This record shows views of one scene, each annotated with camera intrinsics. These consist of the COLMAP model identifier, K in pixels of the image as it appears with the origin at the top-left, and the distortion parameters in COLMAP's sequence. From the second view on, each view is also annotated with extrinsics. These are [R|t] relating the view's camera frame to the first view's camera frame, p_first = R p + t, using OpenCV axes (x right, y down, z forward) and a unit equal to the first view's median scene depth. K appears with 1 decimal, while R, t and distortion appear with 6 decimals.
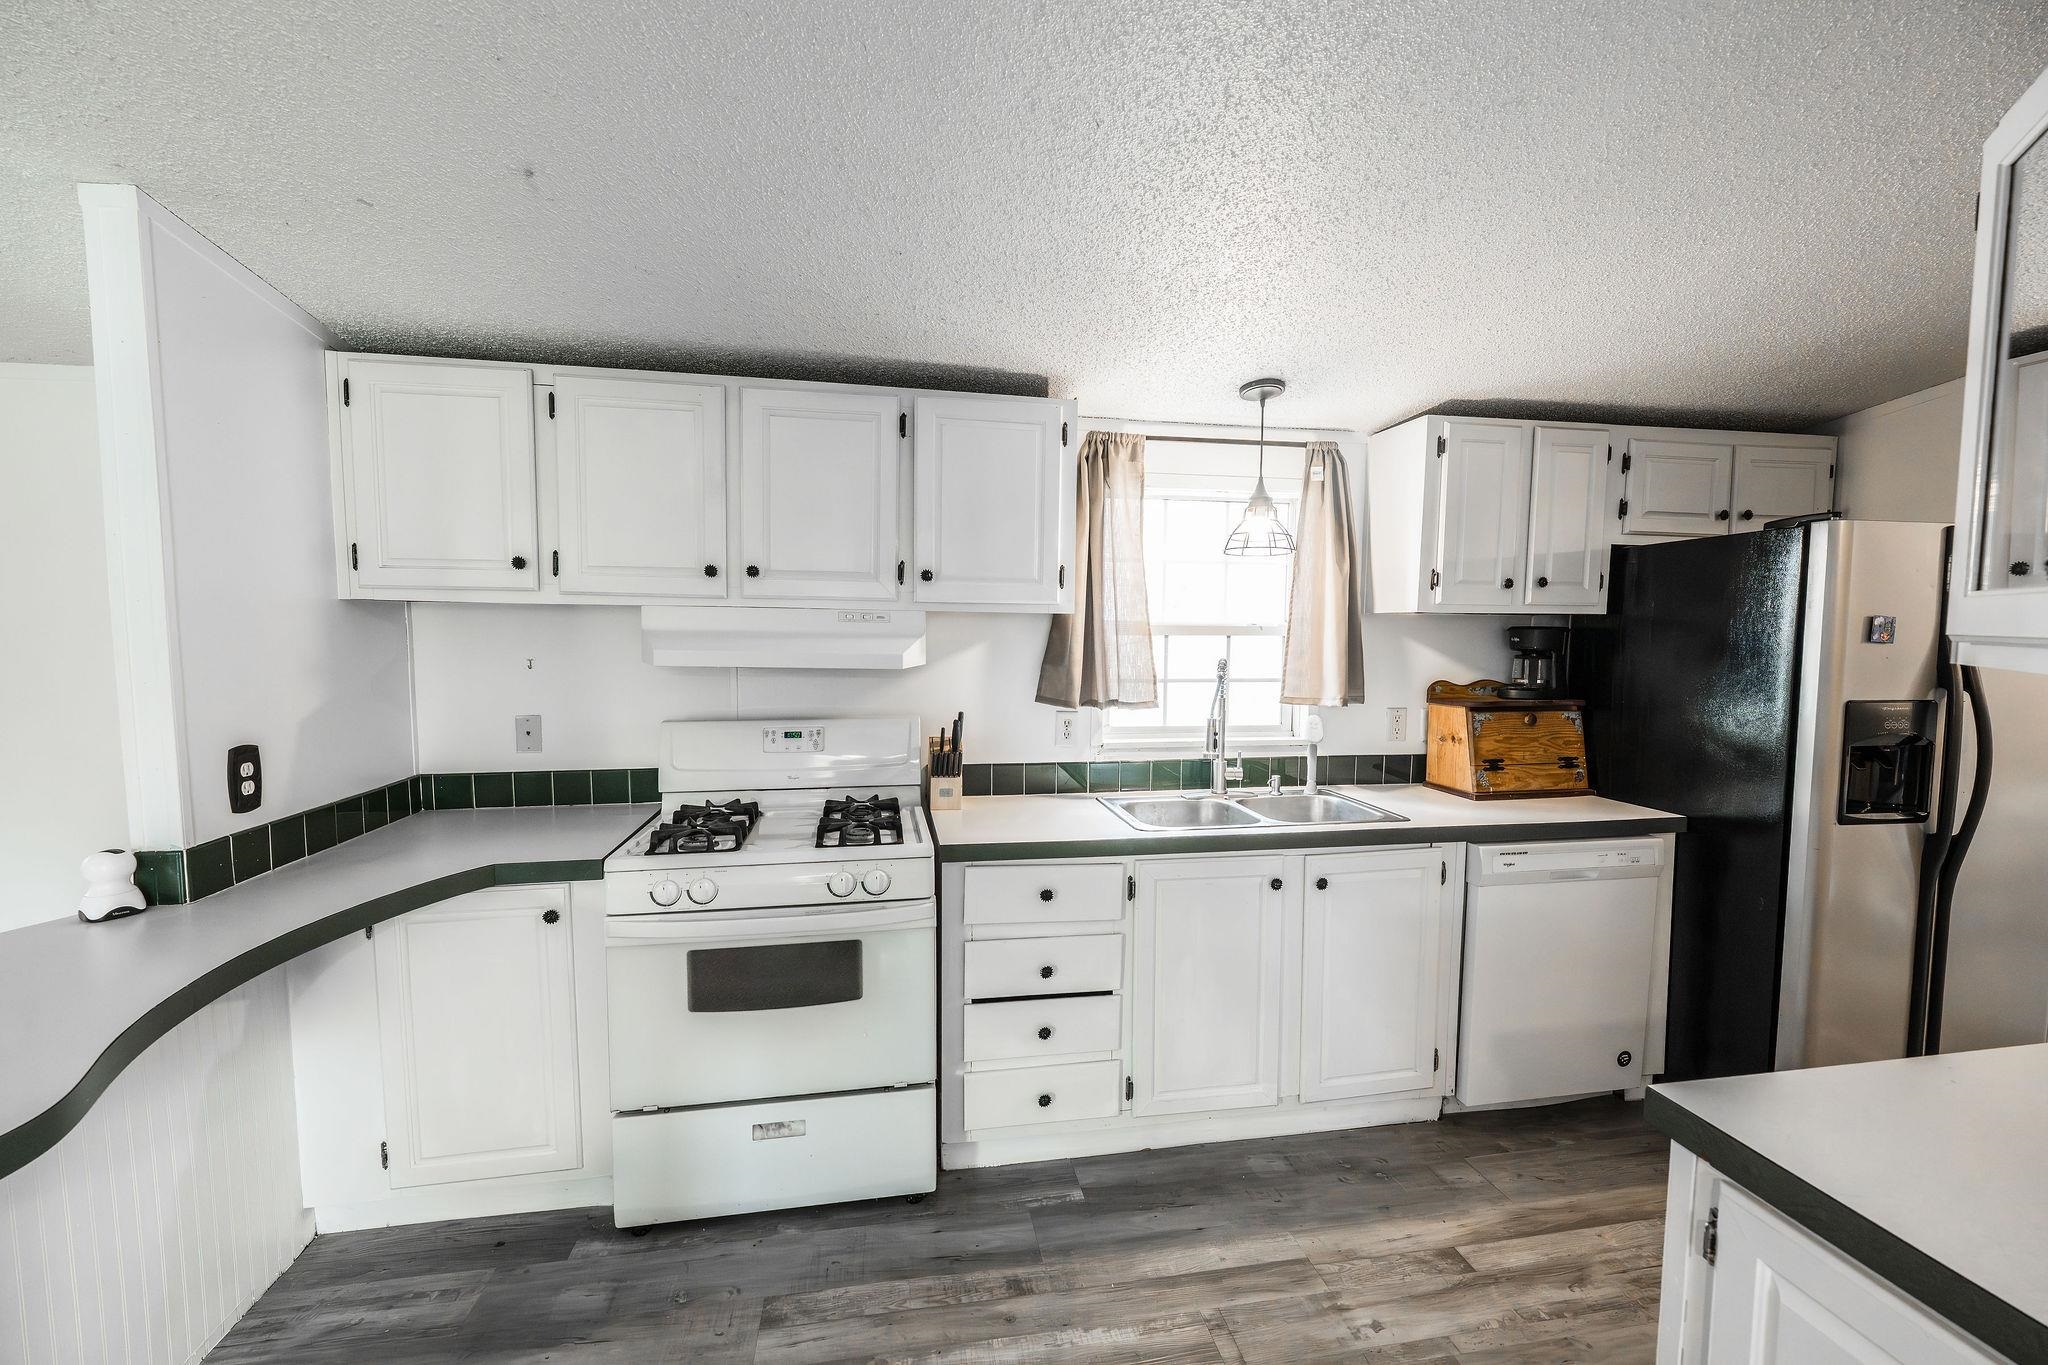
lens RADIAL K [[800.0, 0, 1011.3], [0, 800.0, 686.8], [0, 0, 1]] dist [-0.000616, -0.000024]
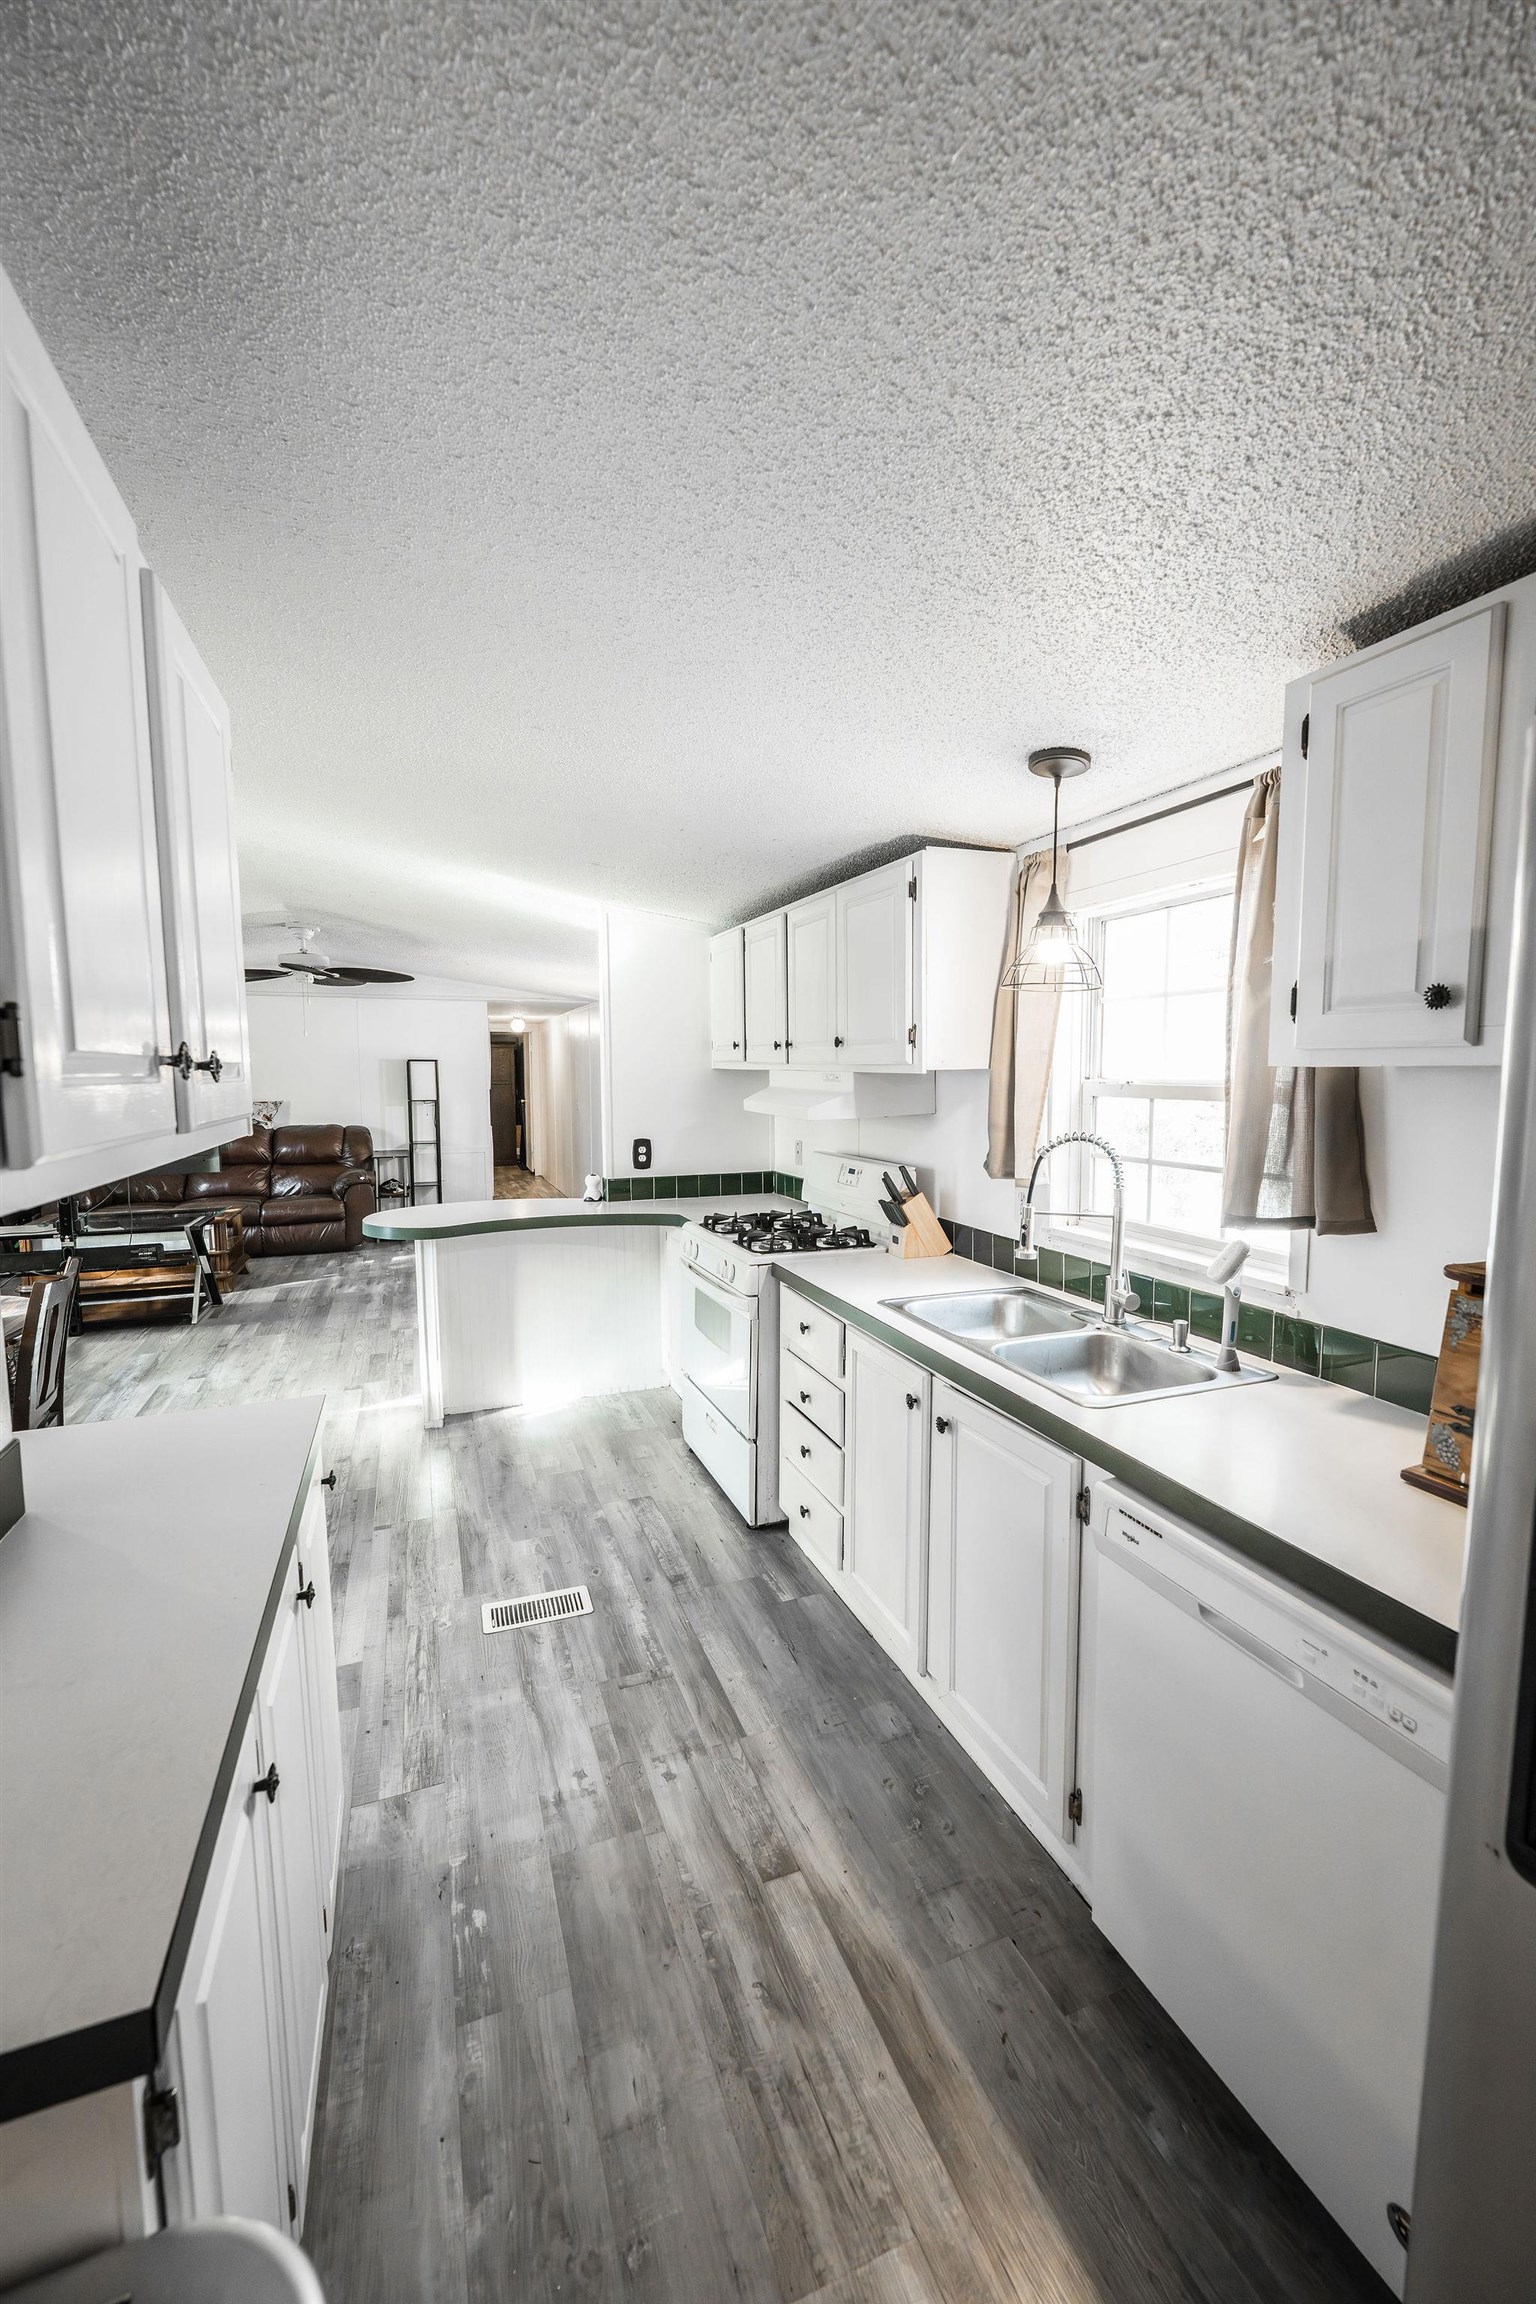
lens RADIAL K [[900.1, 0, 756.8], [0, 900.1, 1160.0], [0, 0, 1]] dist [-0.000616, -0.000024]
pose [[0.198687, 0.088717, -0.976039, 1.376546], [-0.049612, 0.995528, 0.080389, -0.074099], [0.978807, 0.032451, 0.202200, 0.765168]]
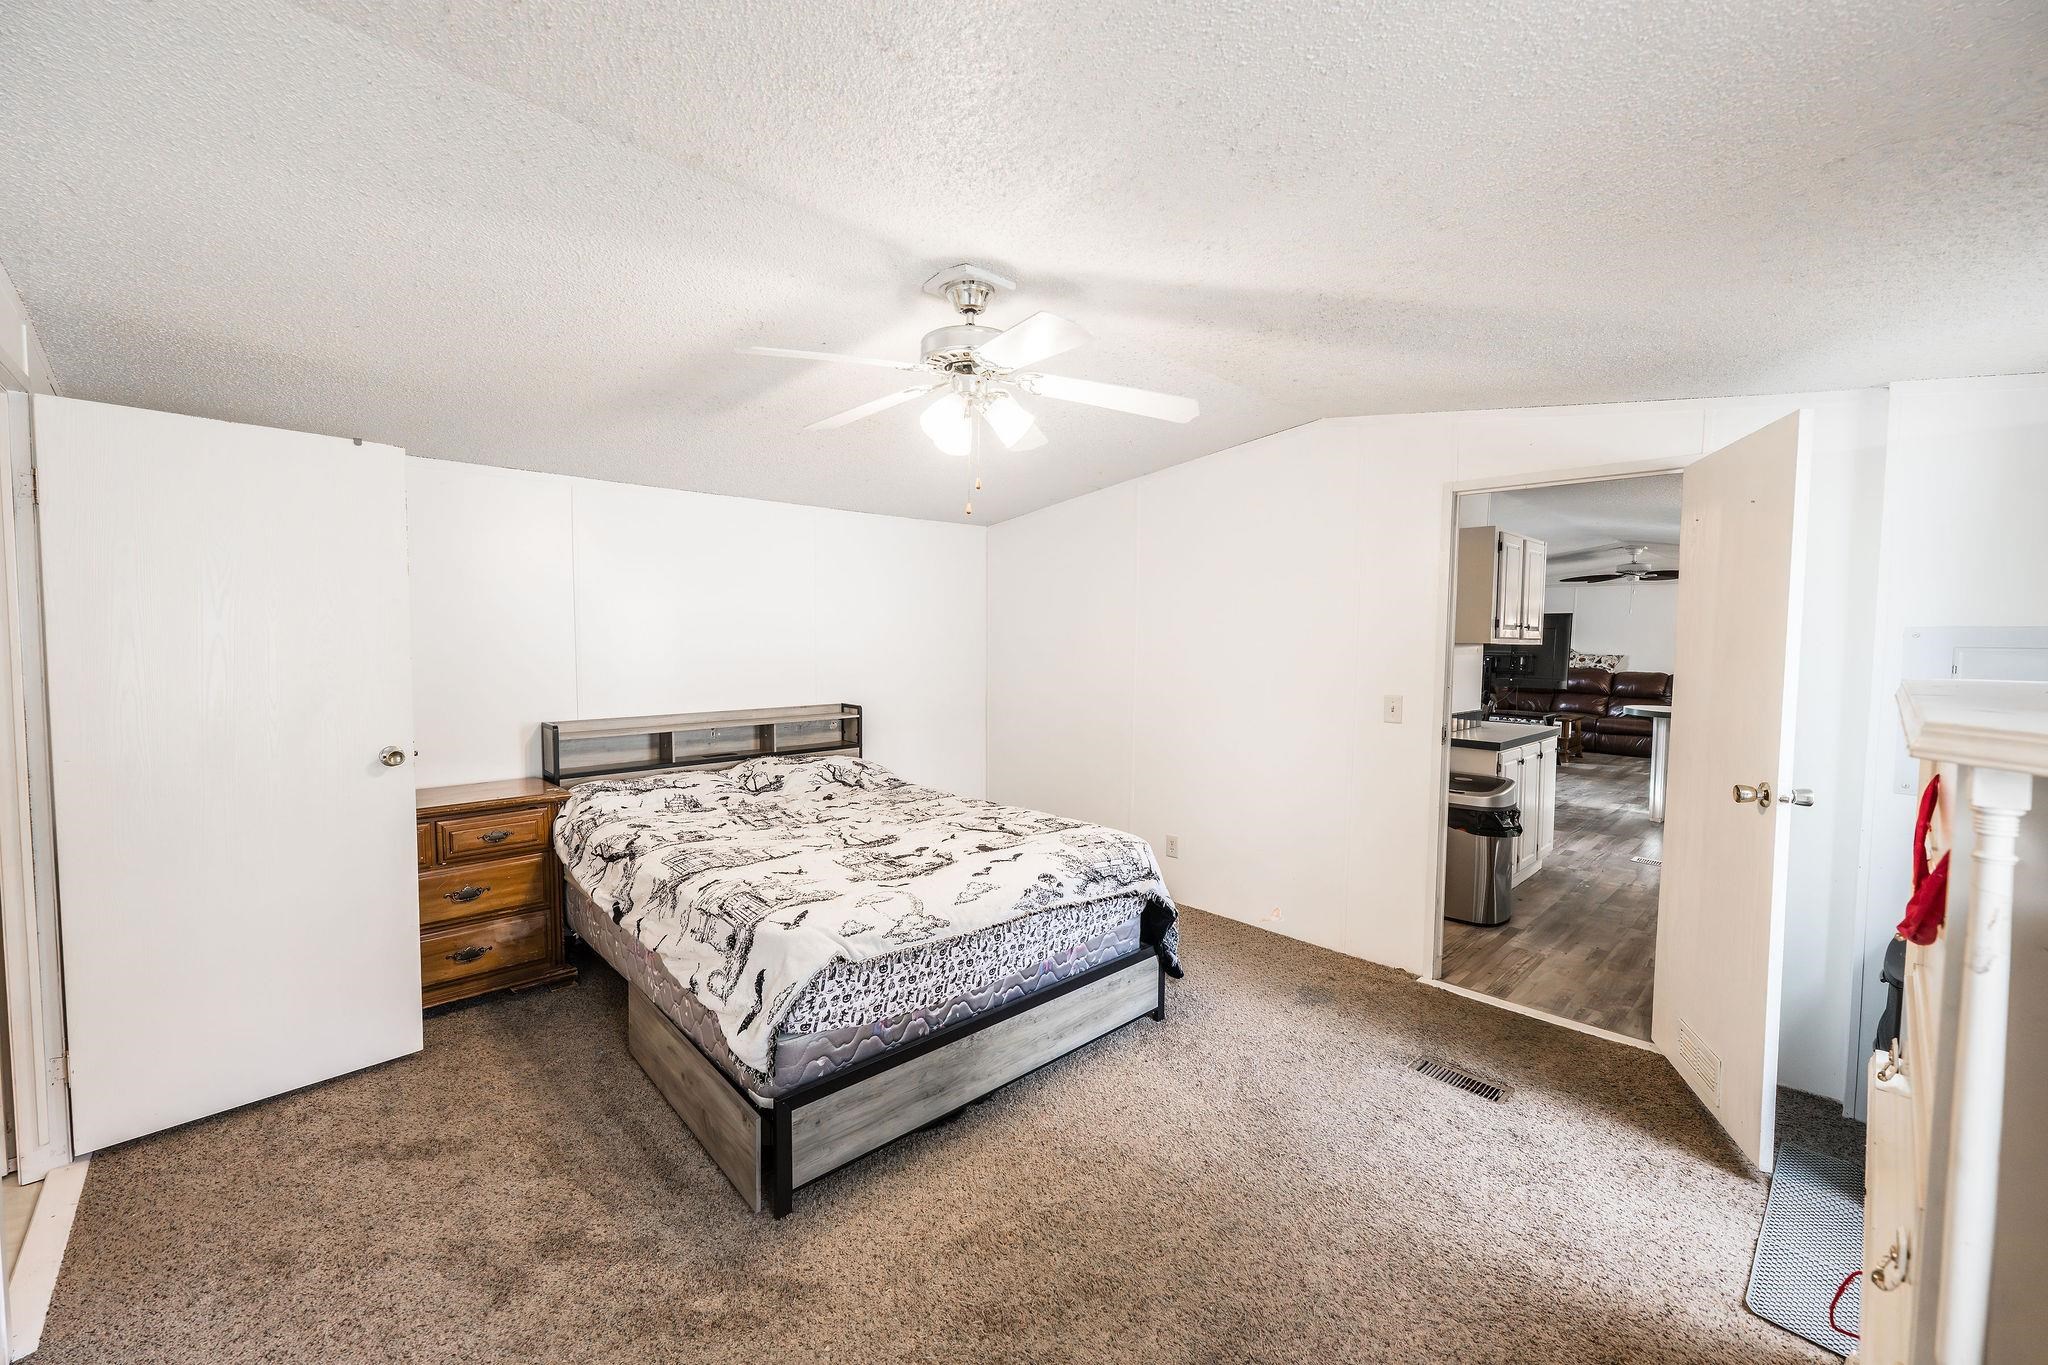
lens RADIAL K [[800.0, 0, 1028.5], [0, 800.0, 670.2], [0, 0, 1]] dist [-0.000616, -0.000024]
pose [[-0.825673, 0.011996, -0.564021, 3.417660], [-0.045511, 0.995099, 0.087789, -0.093611], [0.562310, 0.098154, -0.821081, 1.715333]]
